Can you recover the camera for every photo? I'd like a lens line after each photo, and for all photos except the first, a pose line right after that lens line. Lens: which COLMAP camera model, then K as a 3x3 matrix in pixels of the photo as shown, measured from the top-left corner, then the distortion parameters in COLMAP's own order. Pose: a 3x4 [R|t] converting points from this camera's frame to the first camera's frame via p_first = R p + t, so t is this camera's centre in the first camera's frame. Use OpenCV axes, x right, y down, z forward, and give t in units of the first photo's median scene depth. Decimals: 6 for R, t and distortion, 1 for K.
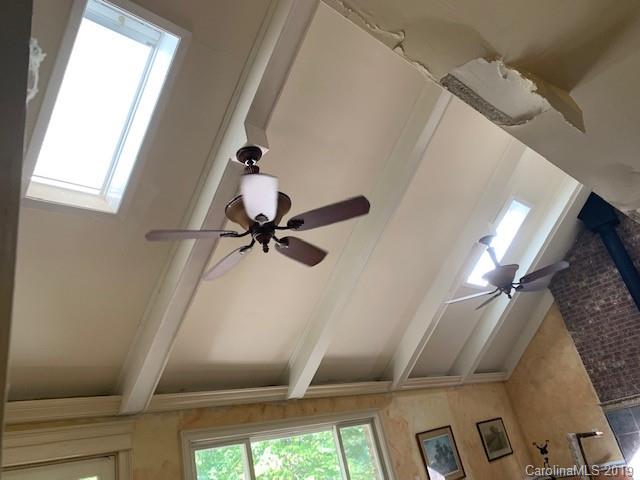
lens RADIAL K [[491.8, 0, 320.0], [0, 491.8, 240.0], [0, 0, 1]] dist [0.014516, 0.006593]
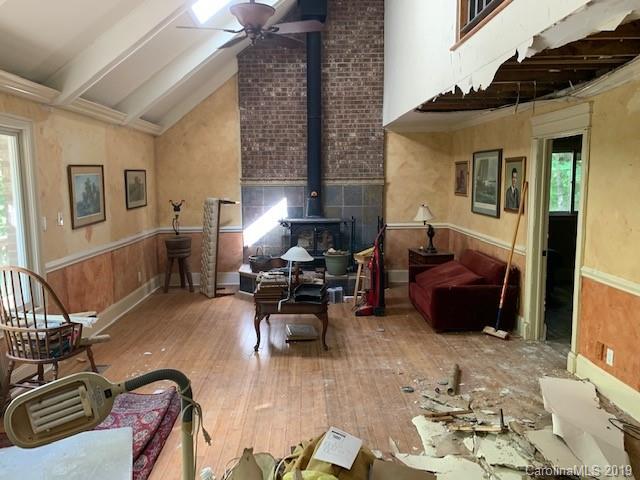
lens RADIAL K [[491.8, 0, 320.0], [0, 491.8, 240.0], [0, 0, 1]] dist [0.014516, 0.006593]
pose [[0.666015, 0.115132, 0.737000, -0.090490], [-0.432657, 0.864467, 0.255941, 0.099045], [-0.607645, -0.489328, 0.625560, 0.163782]]
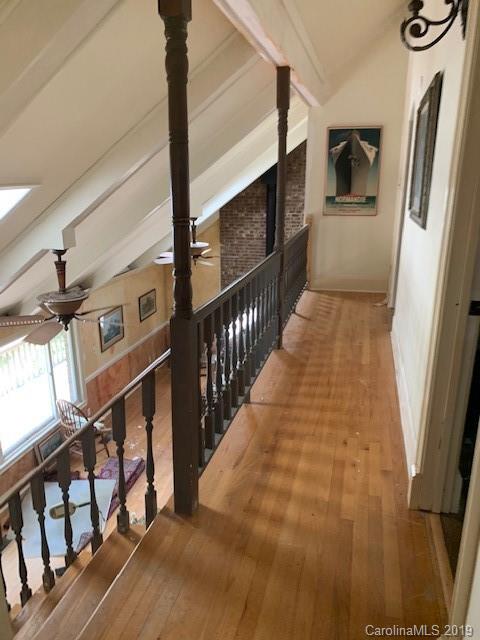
lens RADIAL K [[478.5, 0, 240.0], [0, 478.5, 320.0], [0, 0, 1]] dist [0.002862, 0.000473]
pose [[0.835835, 0.059366, 0.545761, -0.173081], [-0.383677, 0.774205, 0.503387, -0.361571], [-0.392647, -0.630145, 0.669885, -0.049894]]
